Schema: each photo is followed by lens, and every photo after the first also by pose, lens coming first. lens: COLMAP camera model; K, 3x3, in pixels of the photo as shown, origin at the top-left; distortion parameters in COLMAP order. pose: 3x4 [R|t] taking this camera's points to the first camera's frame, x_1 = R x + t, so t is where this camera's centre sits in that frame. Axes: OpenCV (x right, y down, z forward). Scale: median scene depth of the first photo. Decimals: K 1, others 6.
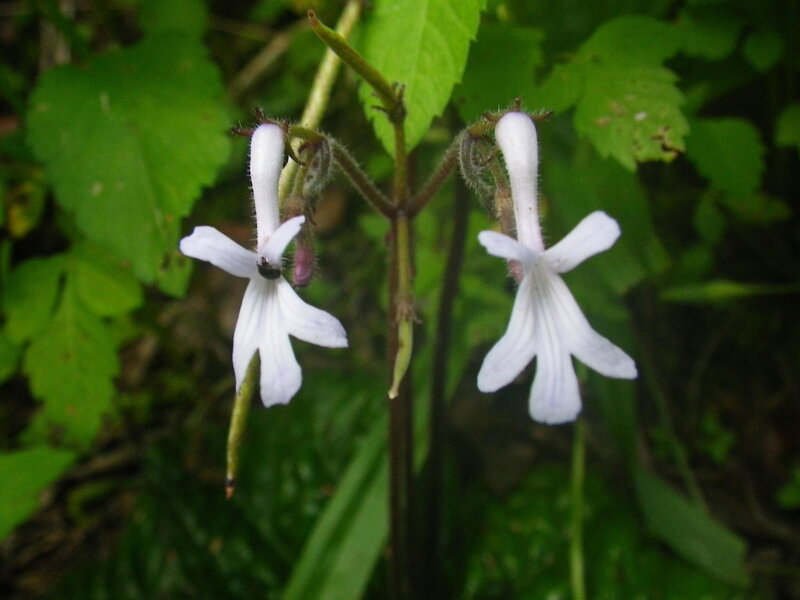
lens RADIAL K [[799.3, 0, 400.0], [0, 799.3, 300.0], [0, 0, 1]] dist [0.003388, 0.003540]
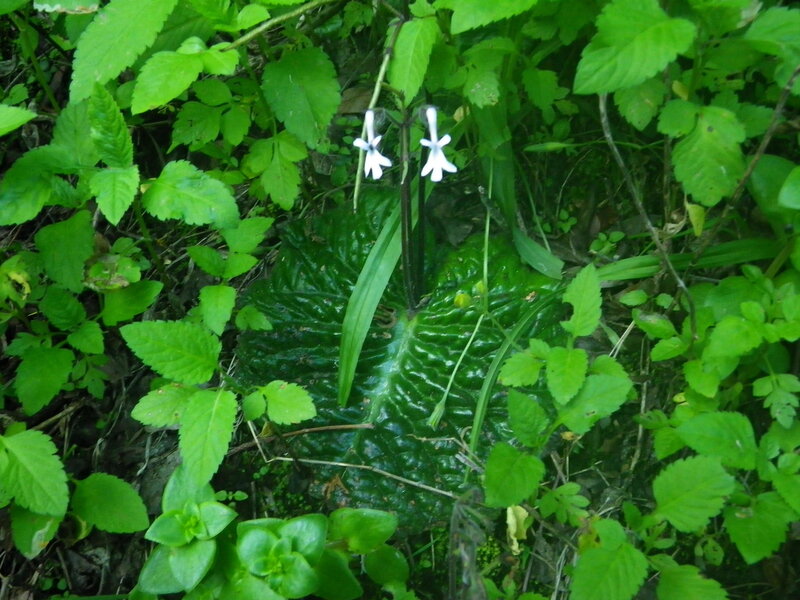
lens RADIAL K [[799.3, 0, 400.0], [0, 799.3, 300.0], [0, 0, 1]] dist [0.003388, 0.003540]
pose [[0.999830, -0.011993, -0.014016, 0.015793], [0.014388, 0.982519, 0.185607, -0.015816], [0.011545, -0.185777, 0.982524, -1.663488]]
